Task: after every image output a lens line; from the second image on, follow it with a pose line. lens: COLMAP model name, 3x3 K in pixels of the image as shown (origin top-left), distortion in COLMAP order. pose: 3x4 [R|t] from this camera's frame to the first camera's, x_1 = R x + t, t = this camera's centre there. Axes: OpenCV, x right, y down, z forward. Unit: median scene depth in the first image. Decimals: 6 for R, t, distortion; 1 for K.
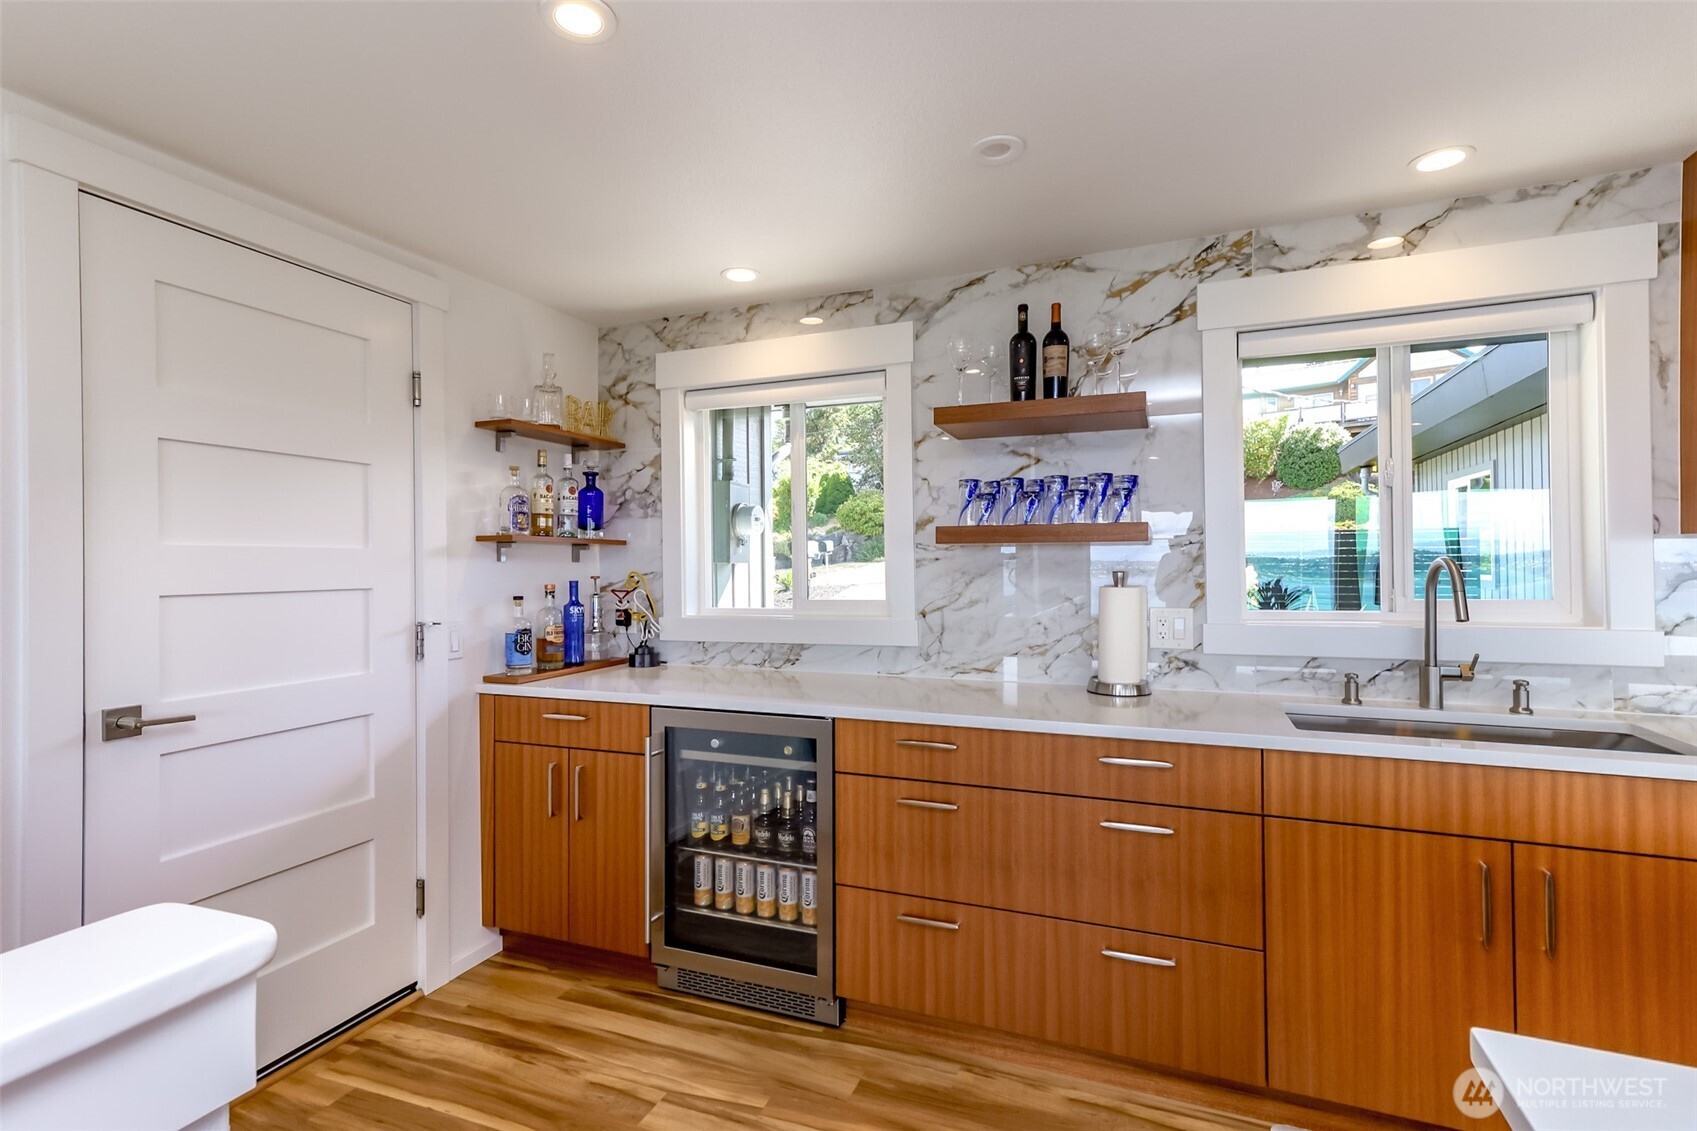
lens RADIAL K [[808.7, 0, 884.7], [0, 808.7, 552.1], [0, 0, 1]] dist [0.019004, -0.000761]
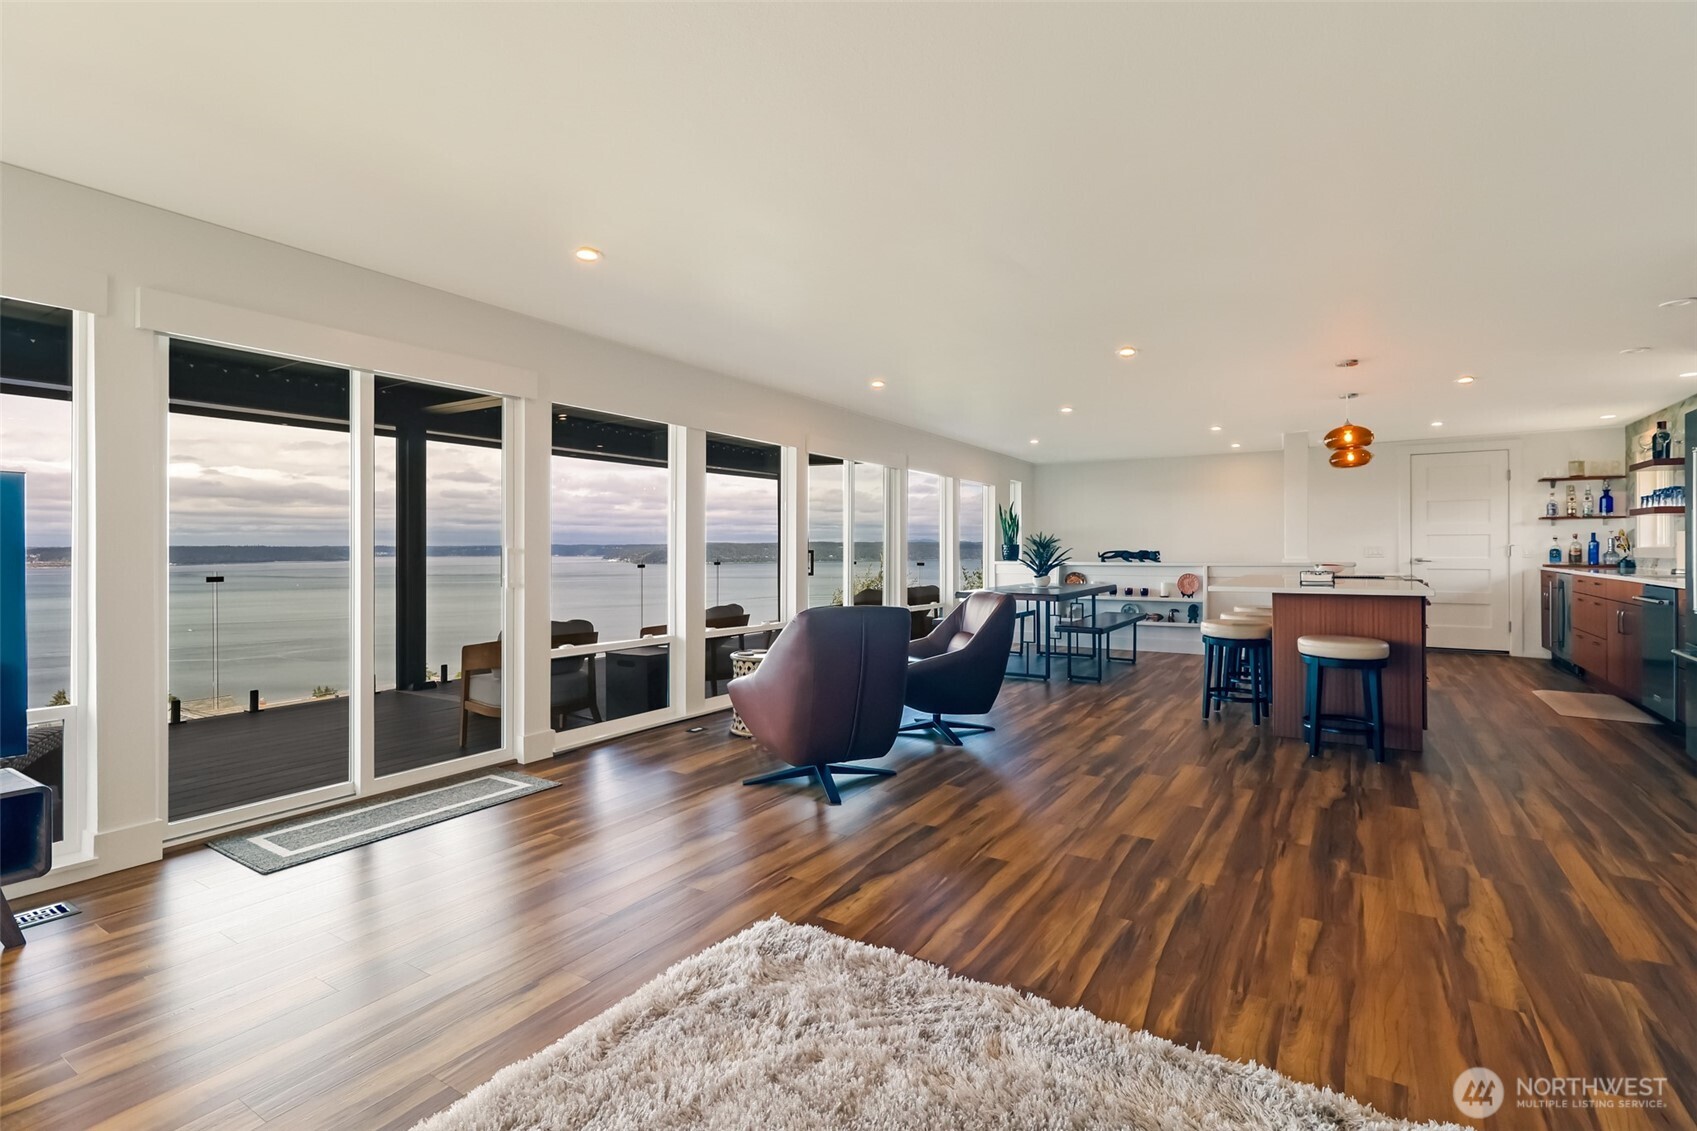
lens RADIAL K [[740.0, 0, 848.8], [0, 740.0, 549.1], [0, 0, 1]] dist [0.012013, -0.000943]
pose [[-0.227626, 0.012797, -0.973665, 2.614630], [0.017674, 0.999803, 0.009009, 0.024931], [0.973588, -0.015158, -0.227808, -0.810952]]
